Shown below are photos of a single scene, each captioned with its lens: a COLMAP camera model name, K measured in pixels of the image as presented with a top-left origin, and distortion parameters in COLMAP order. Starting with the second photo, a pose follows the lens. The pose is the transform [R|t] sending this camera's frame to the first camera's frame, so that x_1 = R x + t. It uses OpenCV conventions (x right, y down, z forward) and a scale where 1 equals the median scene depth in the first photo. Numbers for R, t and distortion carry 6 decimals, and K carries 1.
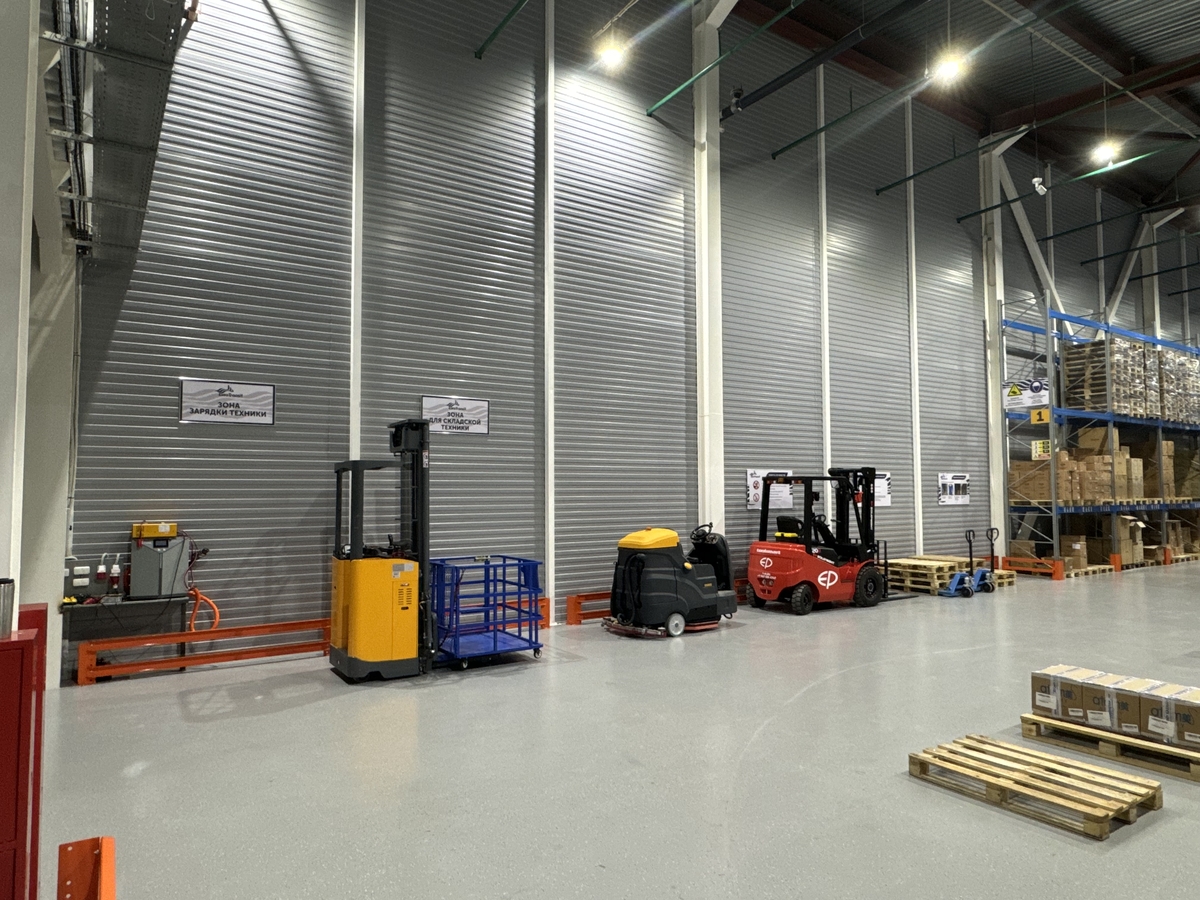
lens RADIAL K [[754.9, 0, 600.2], [0, 754.9, 454.5], [0, 0, 1]] dist [-0.001787, 0.001070]
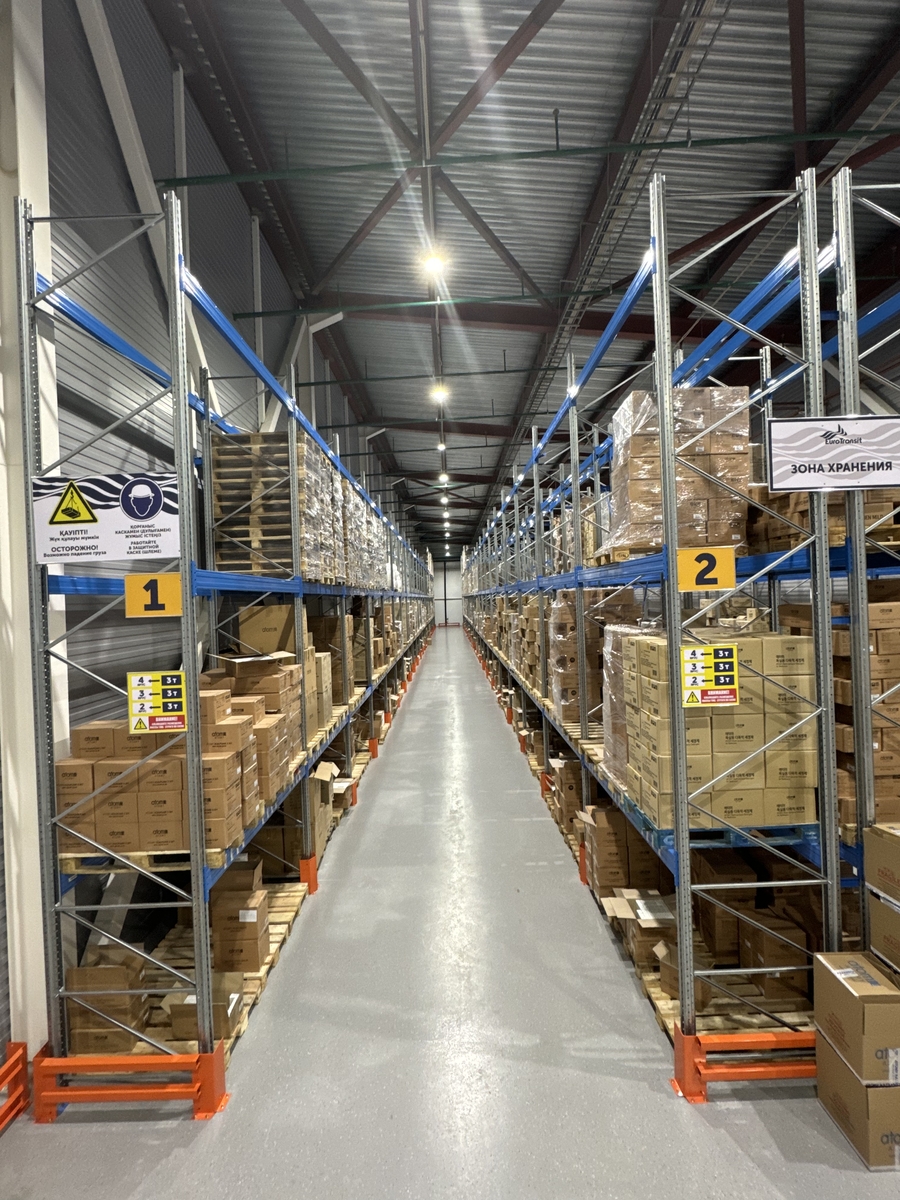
lens RADIAL K [[558.5, 0, 453.4], [0, 558.5, 601.1], [0, 0, 1]] dist [-0.001677, -0.000789]
pose [[0.552558, -0.019024, 0.833257, 0.420706], [-0.011661, 0.999465, 0.030552, -0.052143], [-0.833393, -0.026599, 0.552041, 0.704684]]
